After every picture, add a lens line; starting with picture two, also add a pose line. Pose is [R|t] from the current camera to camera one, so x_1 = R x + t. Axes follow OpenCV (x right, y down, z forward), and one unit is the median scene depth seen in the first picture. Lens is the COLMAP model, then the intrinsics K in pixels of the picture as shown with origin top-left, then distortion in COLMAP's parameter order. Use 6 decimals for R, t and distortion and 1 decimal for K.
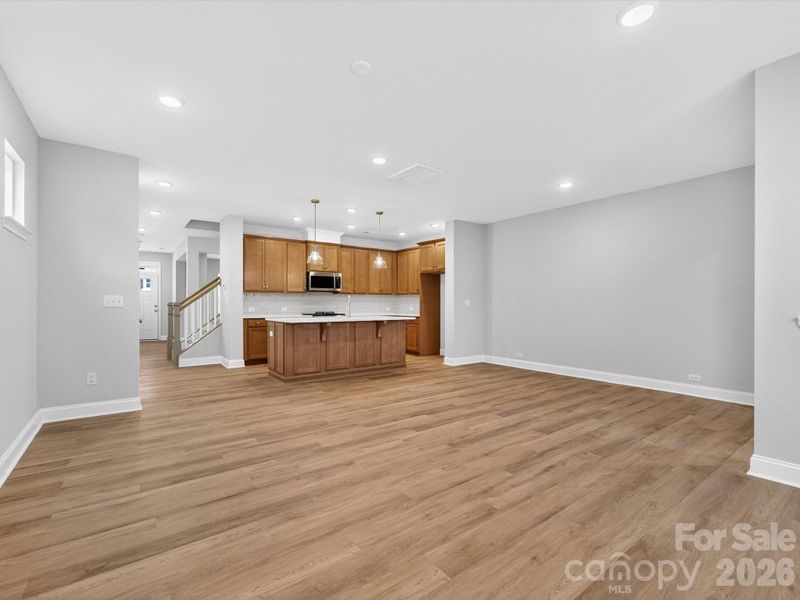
lens RADIAL K [[362.1, 0, 400.0], [0, 362.1, 300.0], [0, 0, 1]] dist [-0.000231, -0.000132]
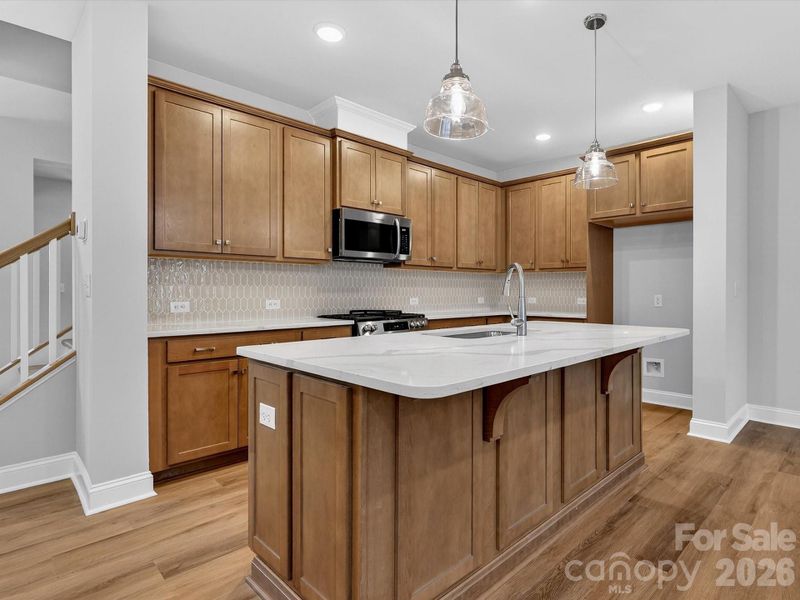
lens RADIAL K [[335.4, 0, 399.9], [0, 335.4, 289.0], [0, 0, 1]] dist [0.001294, 0.000111]
pose [[0.981836, 0.002048, 0.189721, -0.256676], [-0.004033, 0.999941, 0.010079, 0.005042], [-0.189690, -0.010661, 0.981786, 0.629181]]
